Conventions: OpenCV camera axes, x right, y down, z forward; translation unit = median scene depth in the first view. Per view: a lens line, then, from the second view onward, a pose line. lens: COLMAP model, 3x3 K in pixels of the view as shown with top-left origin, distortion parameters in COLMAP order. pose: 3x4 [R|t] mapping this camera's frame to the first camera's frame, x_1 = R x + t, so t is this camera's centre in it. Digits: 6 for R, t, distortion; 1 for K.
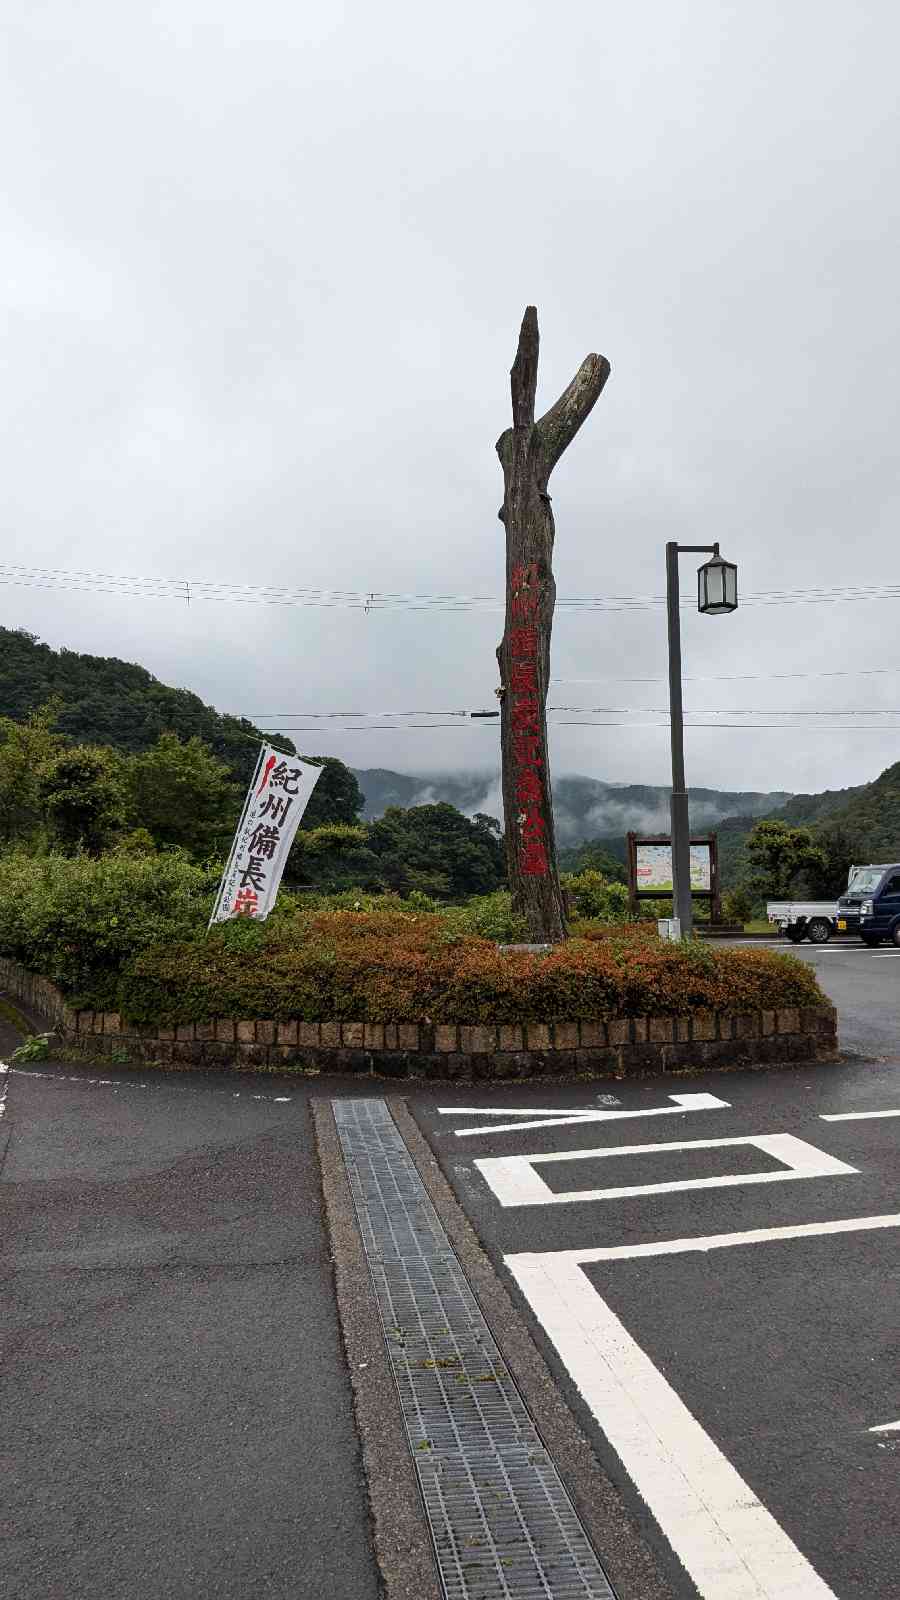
lens RADIAL K [[1237.5, 0, 450.0], [0, 1237.5, 800.0], [0, 0, 1]] dist [0.046266, -0.000838]
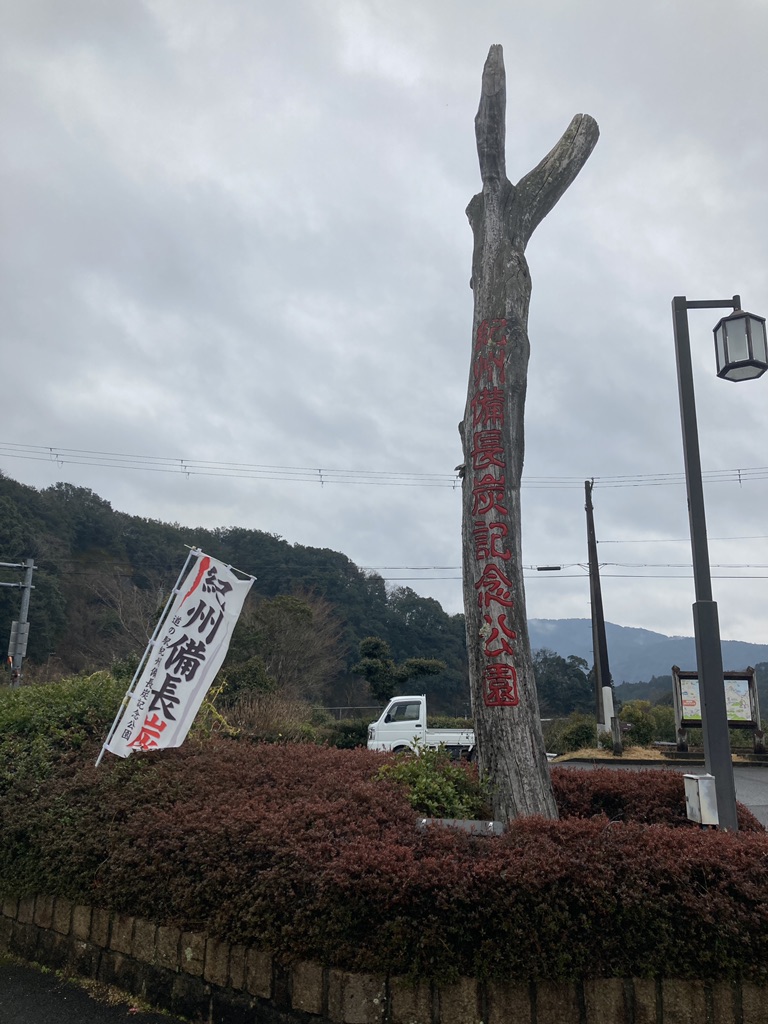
lens RADIAL K [[817.6, 0, 384.5], [0, 817.6, 495.9], [0, 0, 1]] dist [0.073364, -0.101544]
pose [[0.980410, -0.021647, -0.195775, 0.092489], [-0.013494, 0.984226, -0.176403, 0.022648], [0.196505, 0.175589, 0.964652, 0.458607]]
